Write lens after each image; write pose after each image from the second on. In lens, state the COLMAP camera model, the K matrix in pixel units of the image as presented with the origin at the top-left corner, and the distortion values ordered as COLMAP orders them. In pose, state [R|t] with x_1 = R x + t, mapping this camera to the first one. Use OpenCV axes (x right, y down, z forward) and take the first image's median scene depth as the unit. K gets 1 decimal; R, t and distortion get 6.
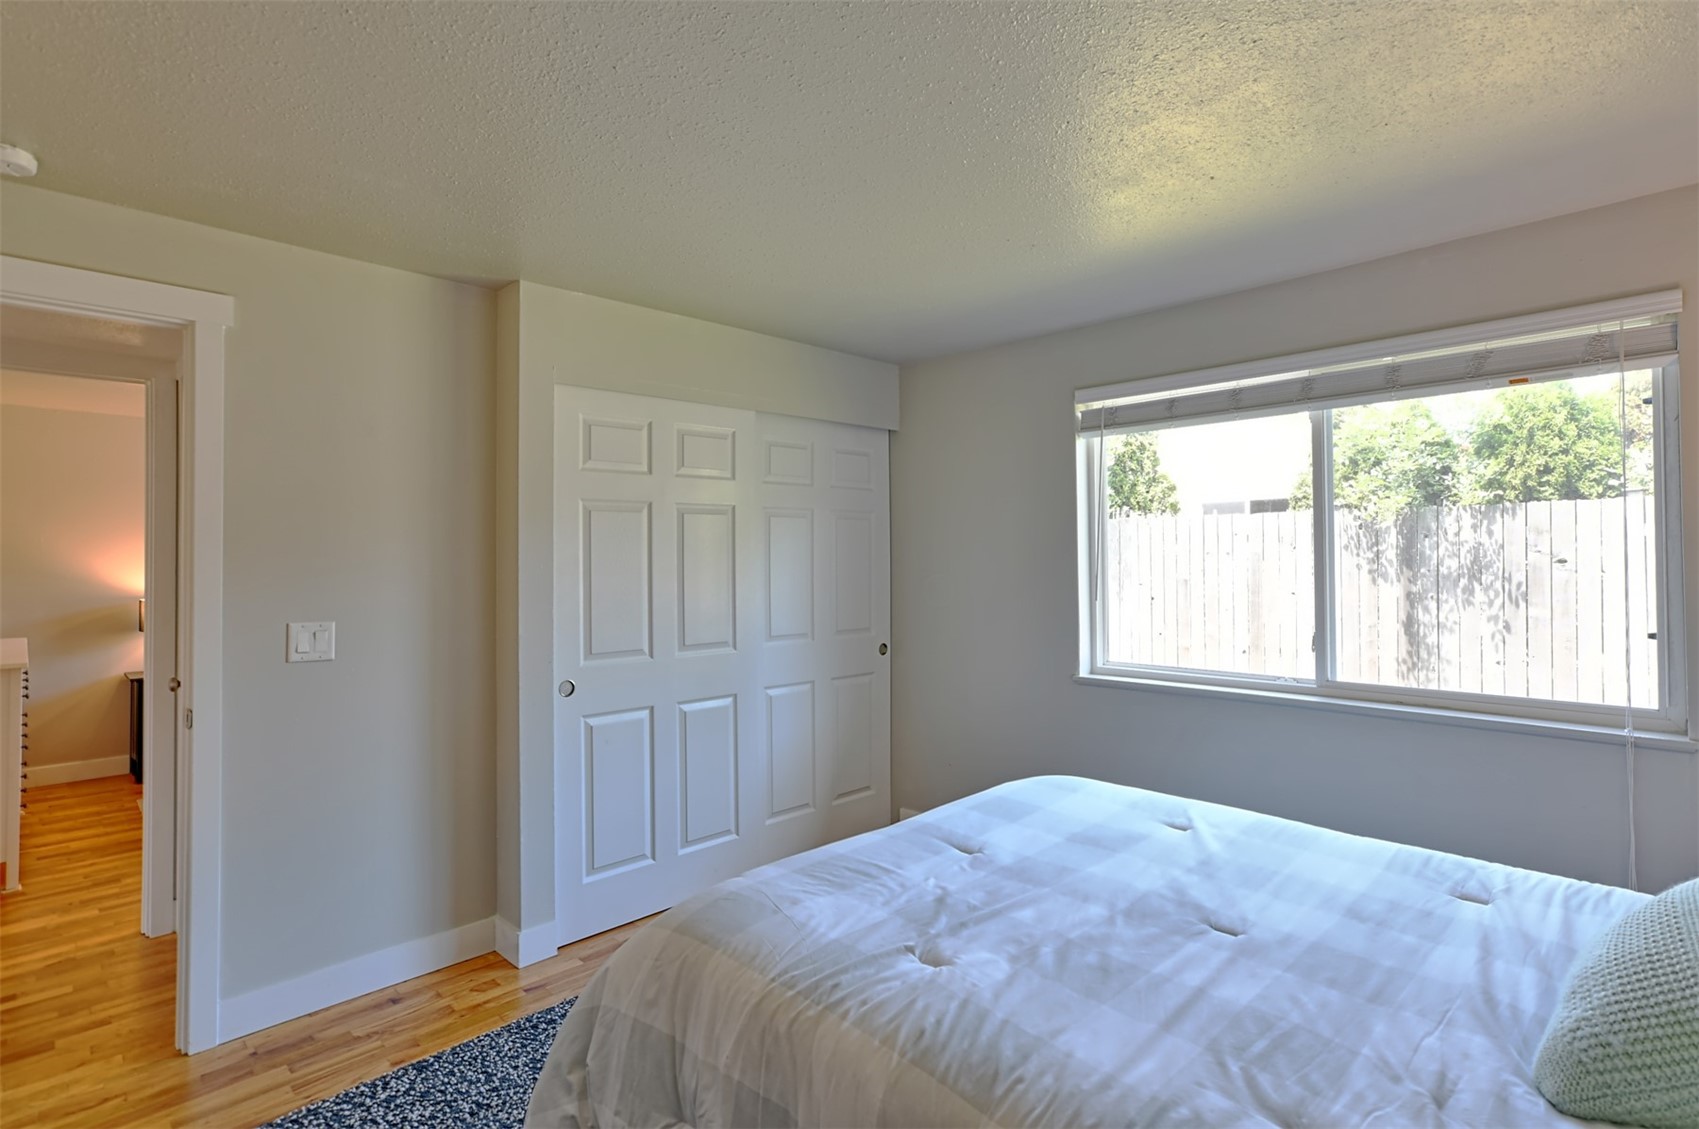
lens RADIAL K [[829.5, 0, 863.3], [0, 829.5, 553.7], [0, 0, 1]] dist [-0.015480, 0.016592]
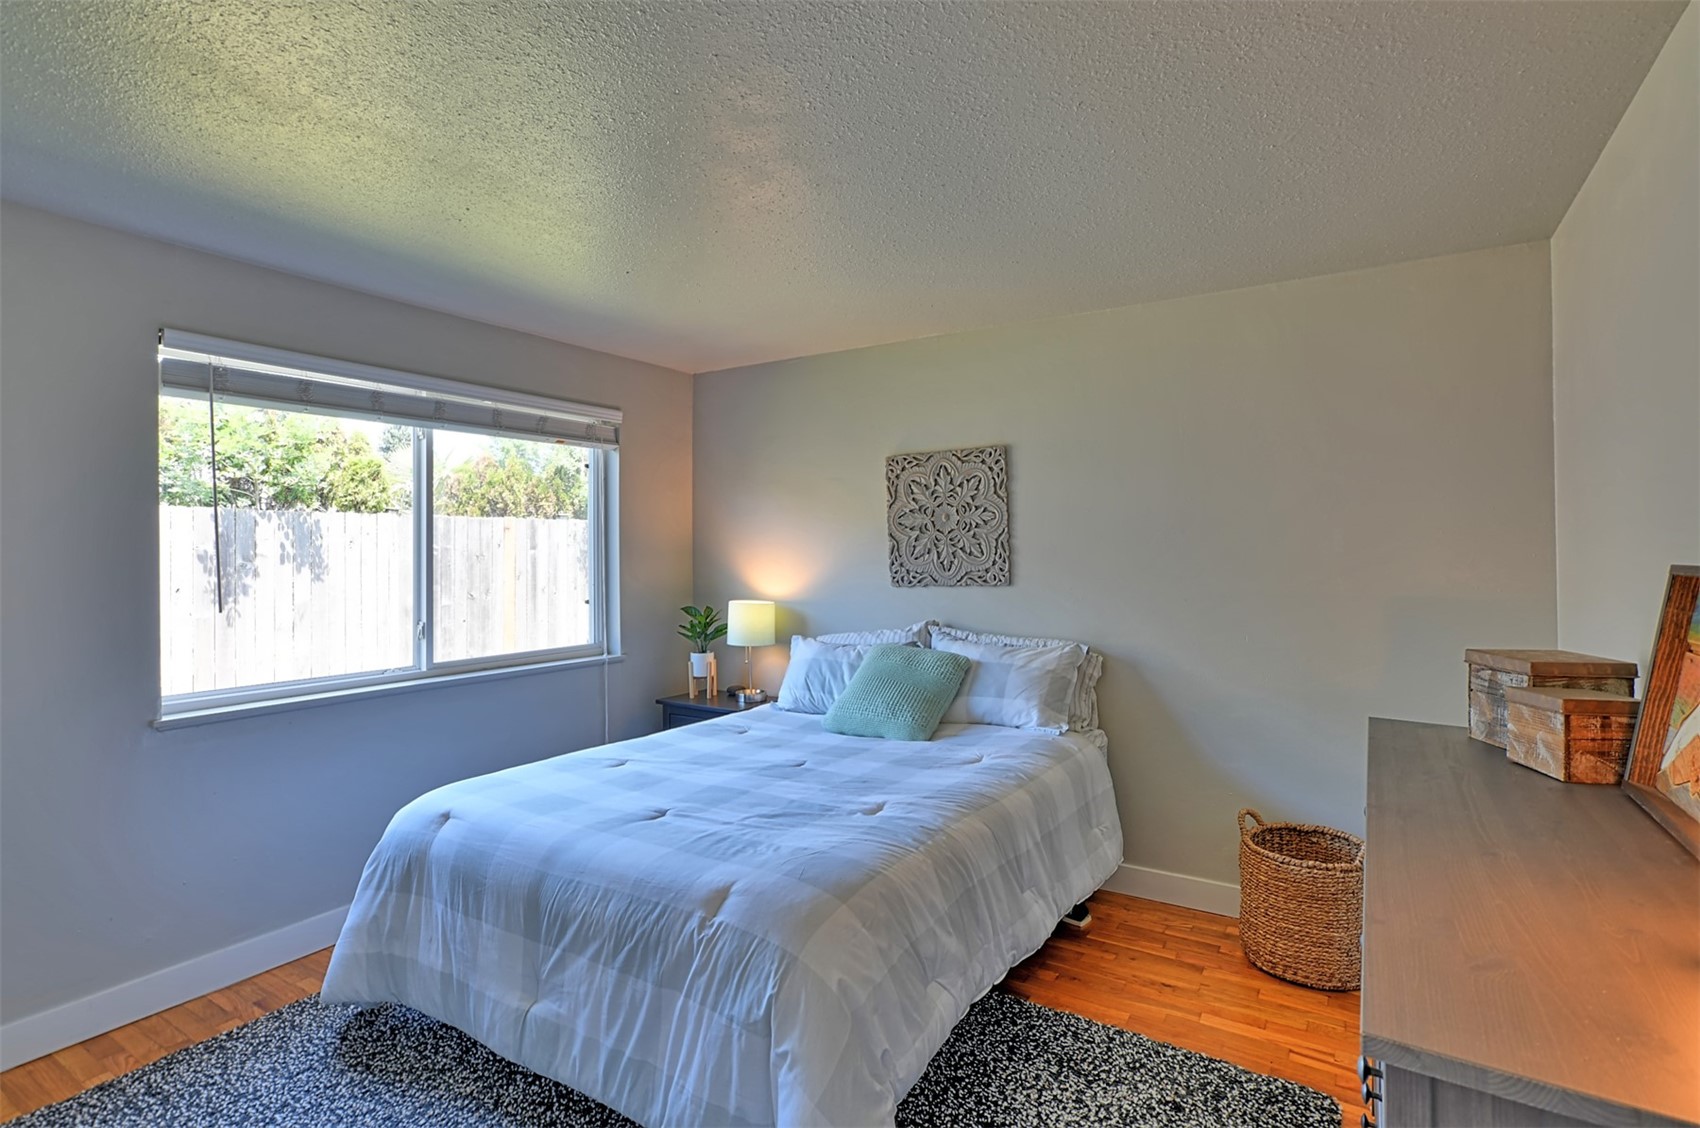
lens RADIAL K [[830.0, 0, 861.5], [0, 830.0, 562.7], [0, 0, 1]] dist [-0.015480, 0.016592]
pose [[-0.220906, -0.003233, 0.975290, -1.055065], [0.001118, 0.999993, 0.003568, 0.013557], [-0.975295, 0.001878, -0.220900, 1.006064]]
